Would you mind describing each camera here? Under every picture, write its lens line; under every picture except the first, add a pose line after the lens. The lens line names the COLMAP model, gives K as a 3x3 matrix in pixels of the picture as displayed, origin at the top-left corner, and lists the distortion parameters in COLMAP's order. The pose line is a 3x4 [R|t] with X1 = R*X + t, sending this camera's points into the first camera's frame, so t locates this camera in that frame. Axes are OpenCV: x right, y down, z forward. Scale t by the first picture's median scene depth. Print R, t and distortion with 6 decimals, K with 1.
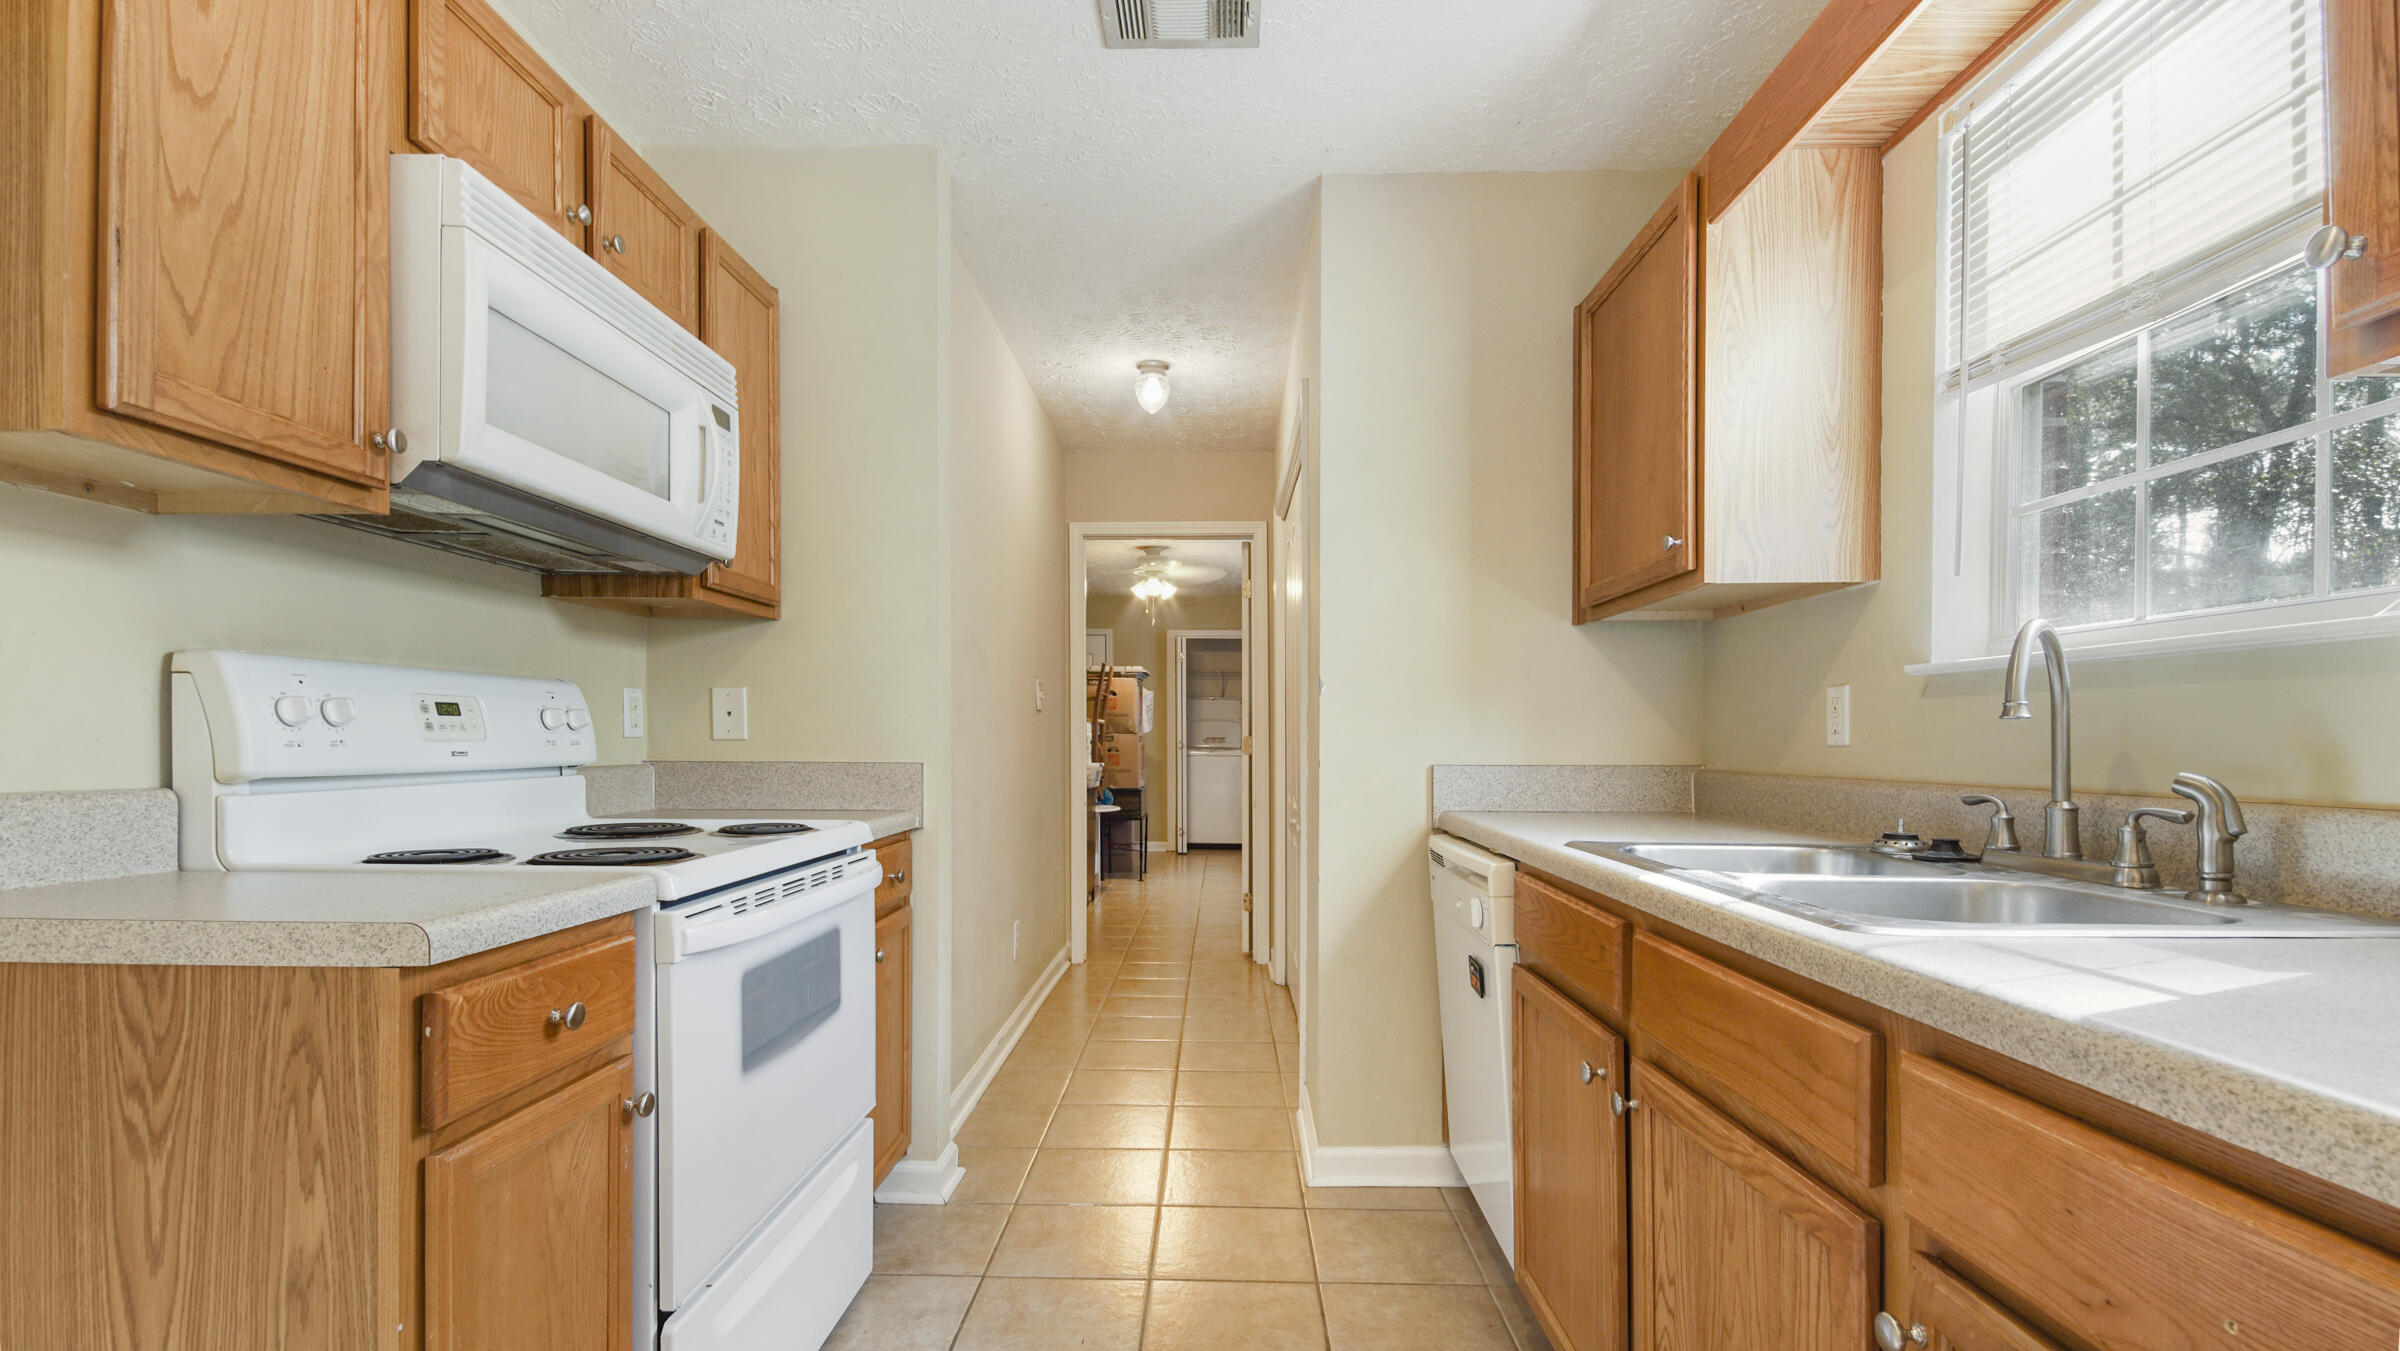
lens RADIAL K [[1634.0, 0, 1208.9], [0, 1634.0, 739.6], [0, 0, 1]] dist [0.000784, -0.000200]
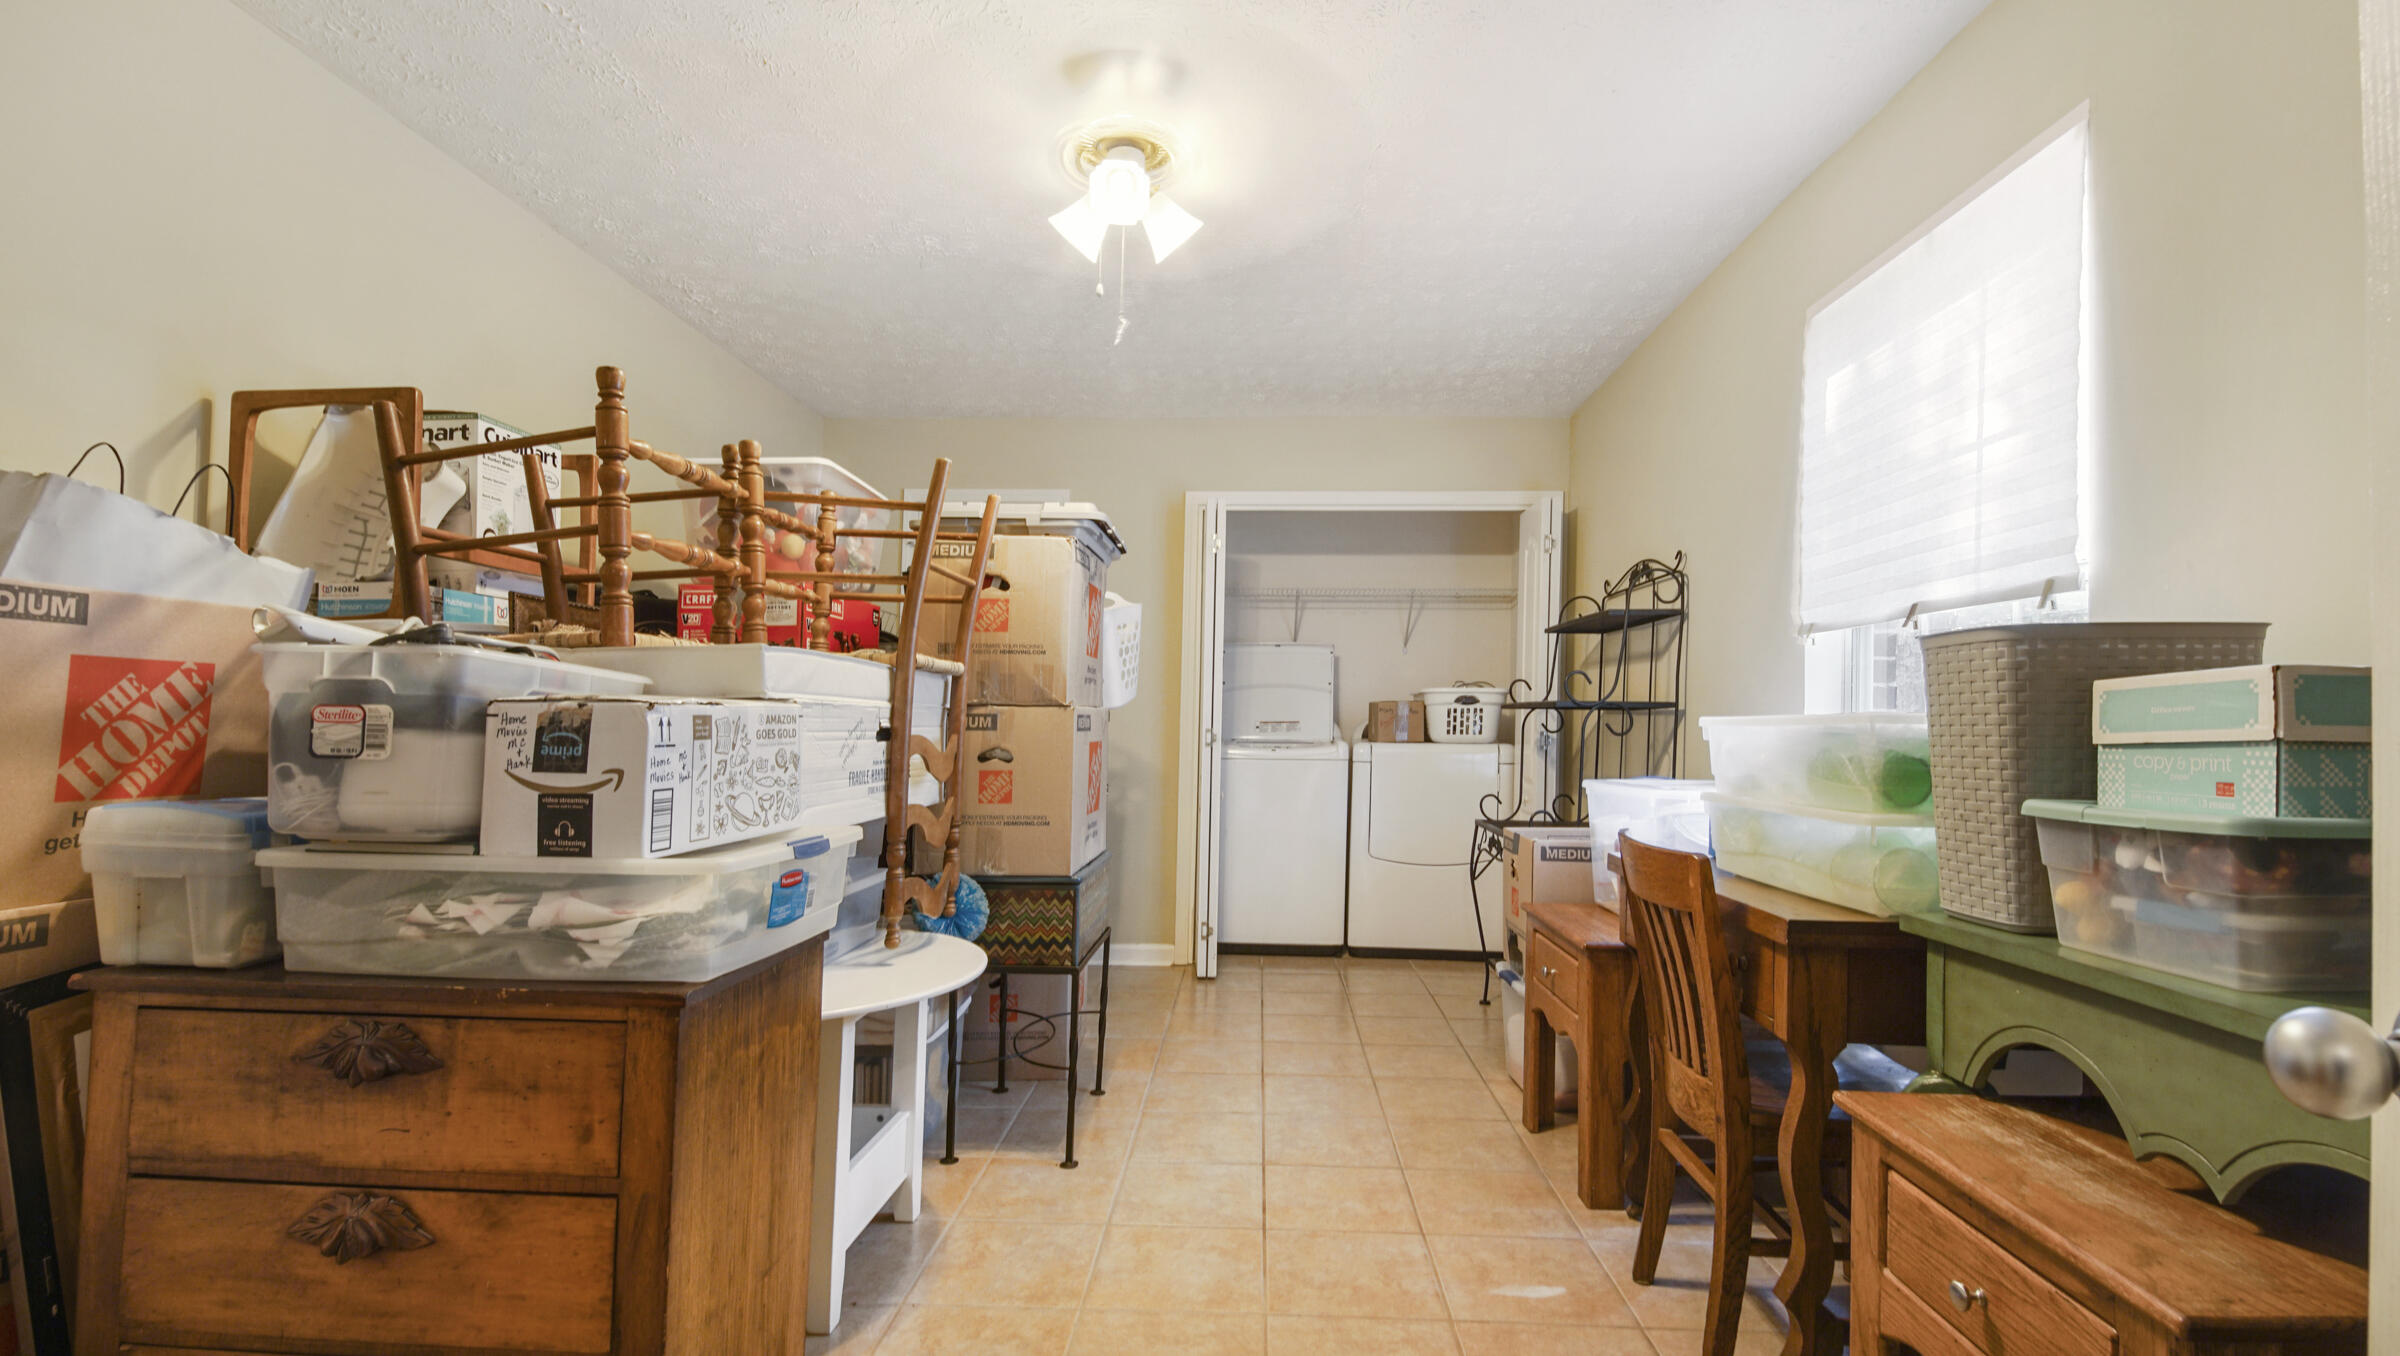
lens RADIAL K [[1099.6, 0, 1200.0], [0, 1099.6, 678.0], [0, 0, 1]] dist [0.000129, -0.000032]
pose [[0.998872, 0.008319, -0.046749, -0.019579], [-0.010408, 0.998949, -0.044628, 0.003644], [0.046329, 0.045064, 0.997909, 2.238260]]
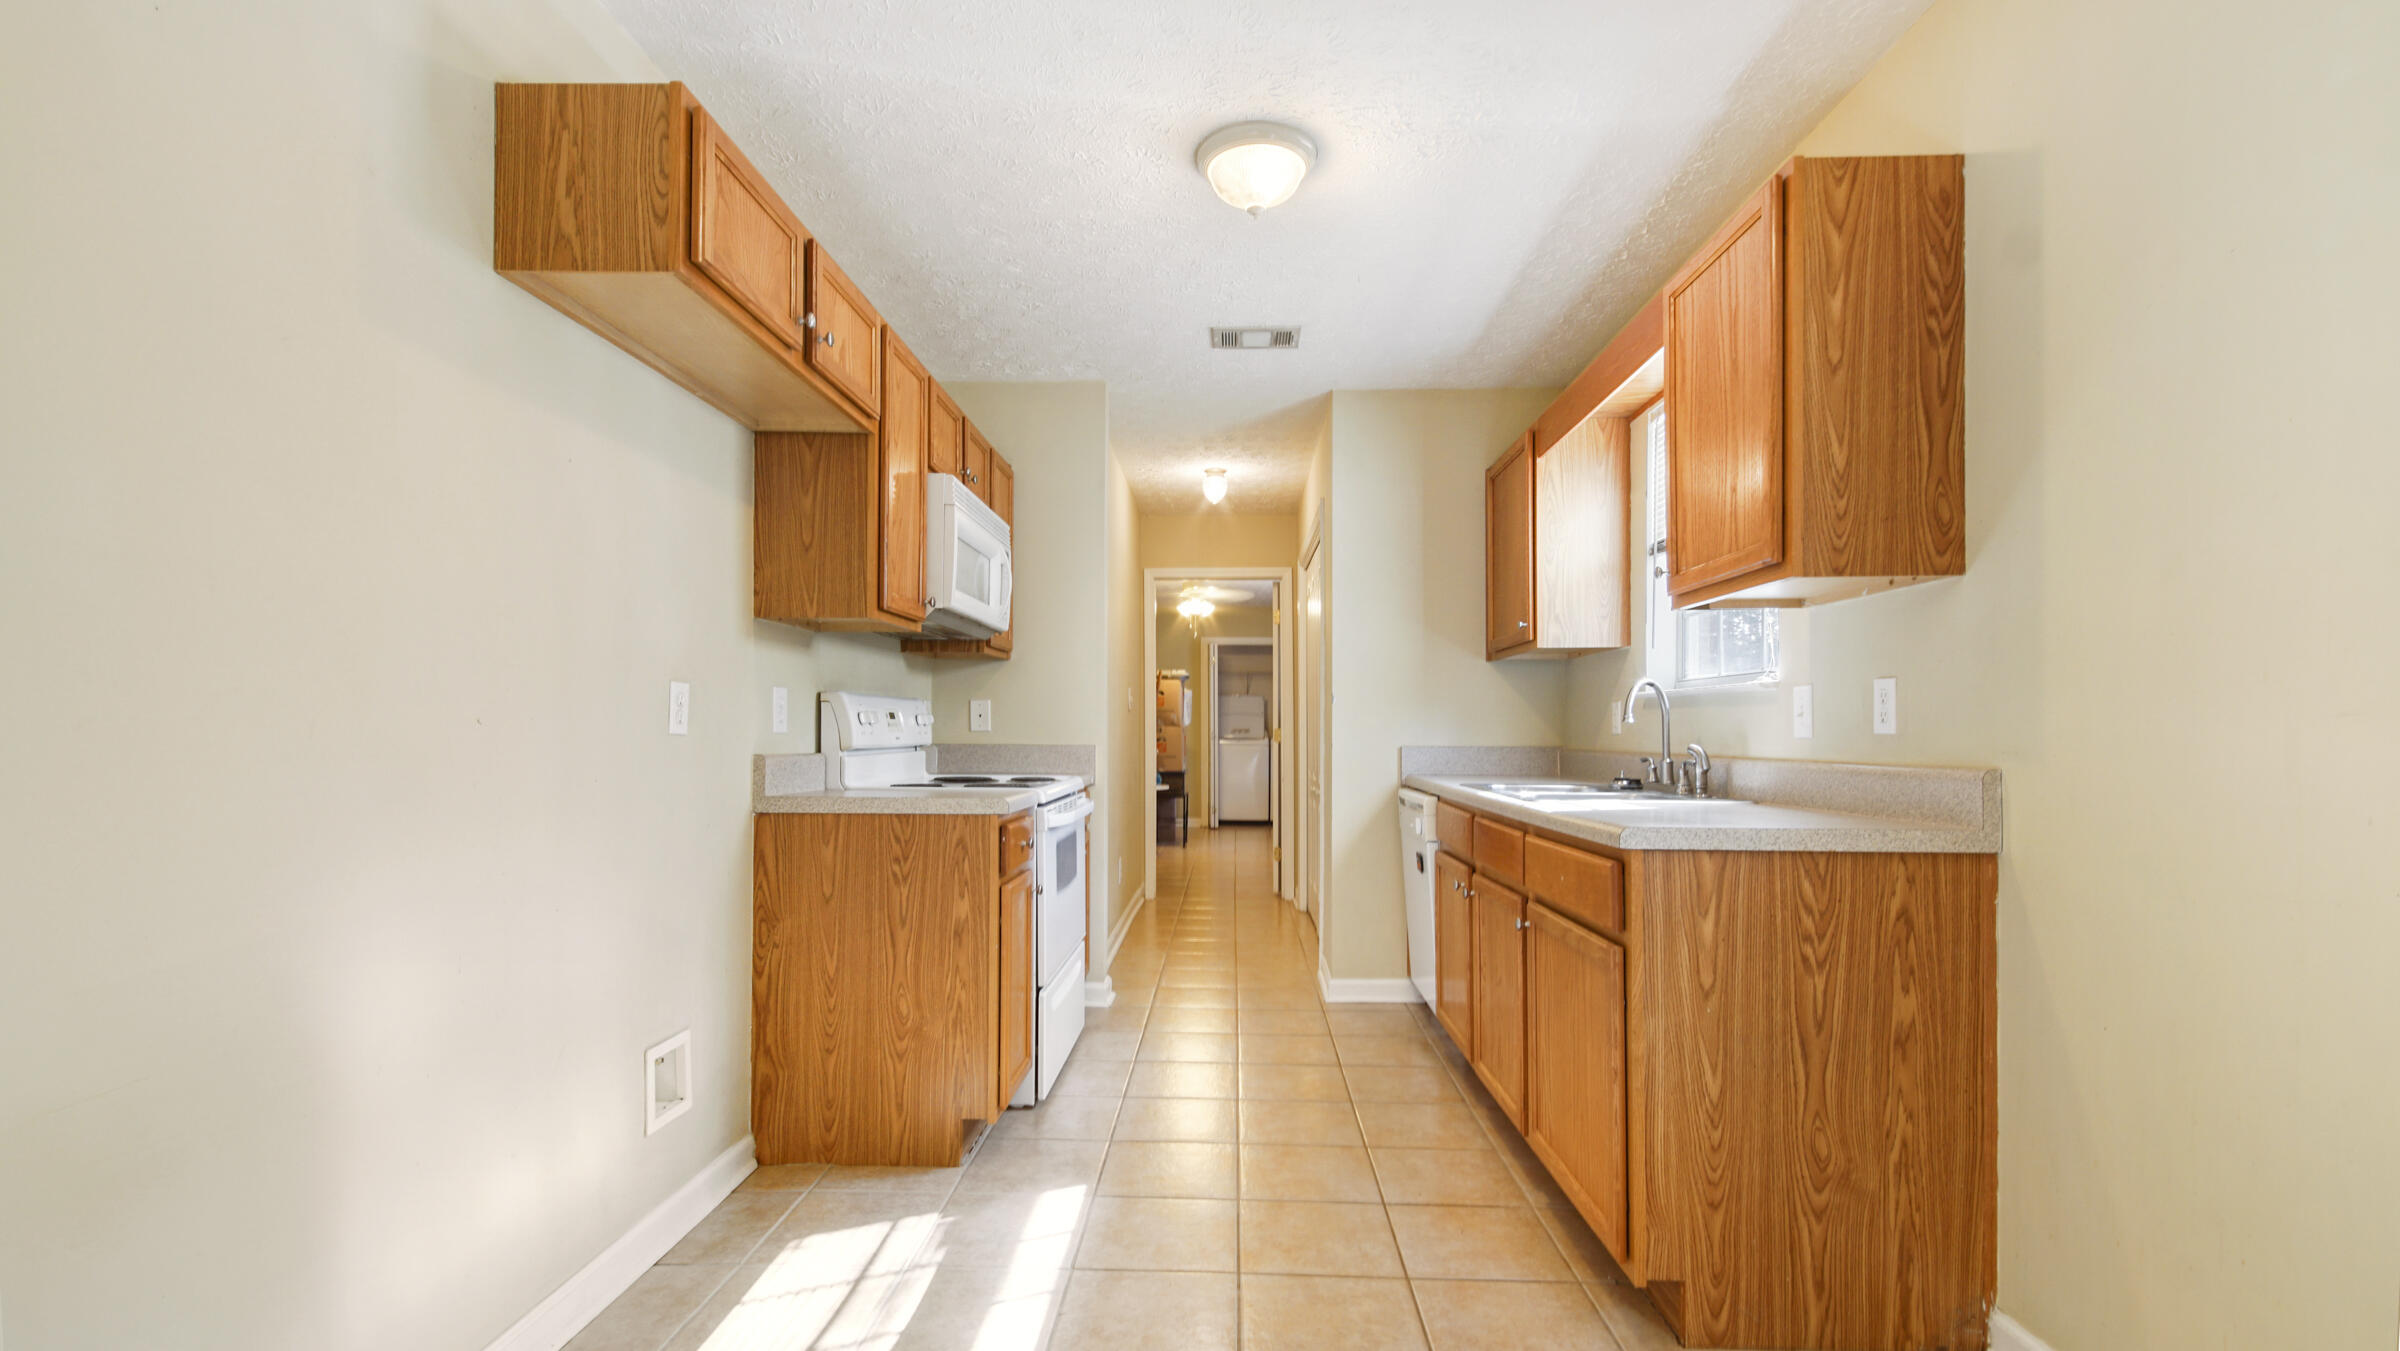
lens RADIAL K [[1790.5, 0, 1200.0], [0, 1790.5, 675.5], [0, 0, 1]] dist [-0.000050, -0.000036]
pose [[0.999985, -0.000490, -0.005430, -0.065308], [0.000323, 0.999525, -0.030816, -0.000477], [0.005442, 0.030814, 0.999510, -0.943025]]
